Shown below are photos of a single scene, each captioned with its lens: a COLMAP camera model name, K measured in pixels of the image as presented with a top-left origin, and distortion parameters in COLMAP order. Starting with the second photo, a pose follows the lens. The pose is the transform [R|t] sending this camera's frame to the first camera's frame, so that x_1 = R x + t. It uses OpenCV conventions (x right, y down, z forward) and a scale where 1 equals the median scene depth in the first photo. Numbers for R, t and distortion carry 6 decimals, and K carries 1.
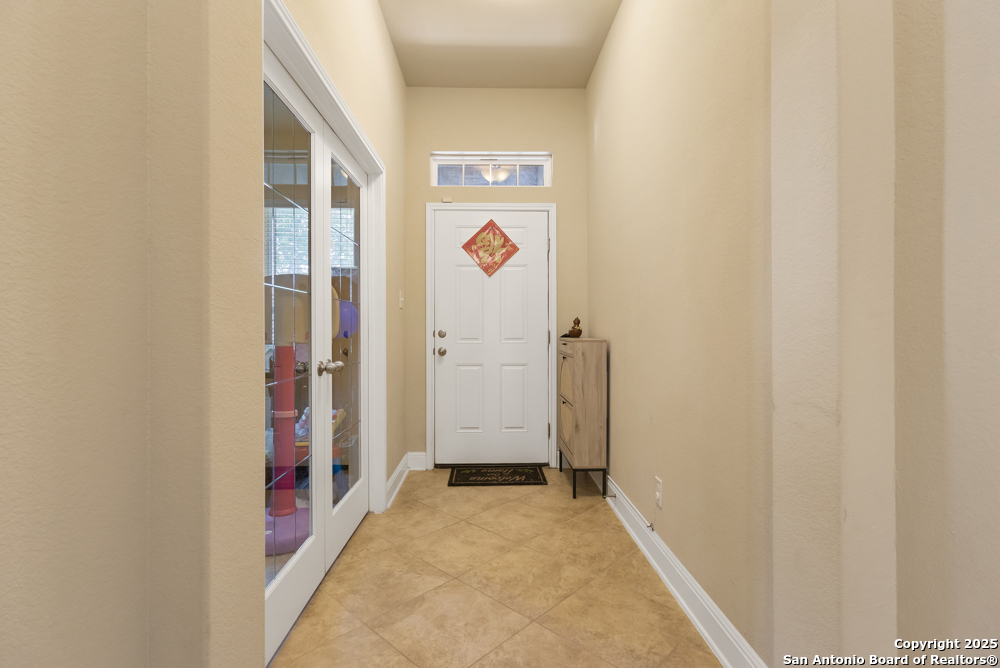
lens RADIAL K [[467.3, 0, 492.1], [0, 467.3, 331.4], [0, 0, 1]] dist [-0.000001, 0.001607]
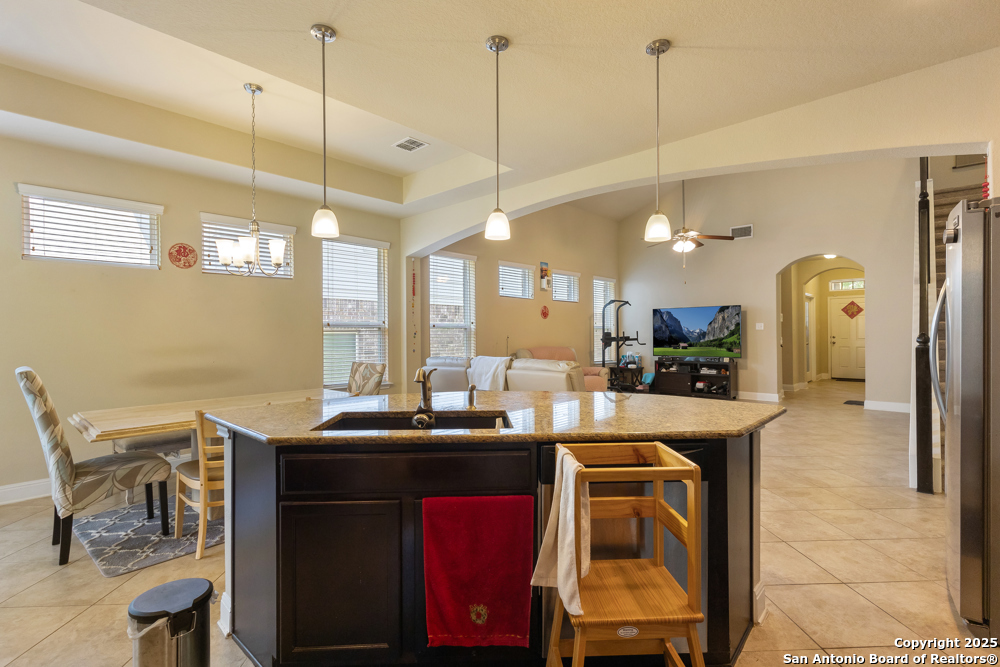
lens RADIAL K [[454.9, 0, 509.9], [0, 454.9, 334.4], [0, 0, 1]] dist [-0.000197, 0.000145]
pose [[0.726390, -0.004900, -0.687266, 0.426740], [0.004958, 0.999986, -0.001889, -0.018777], [0.687265, -0.002035, 0.726404, -2.820477]]
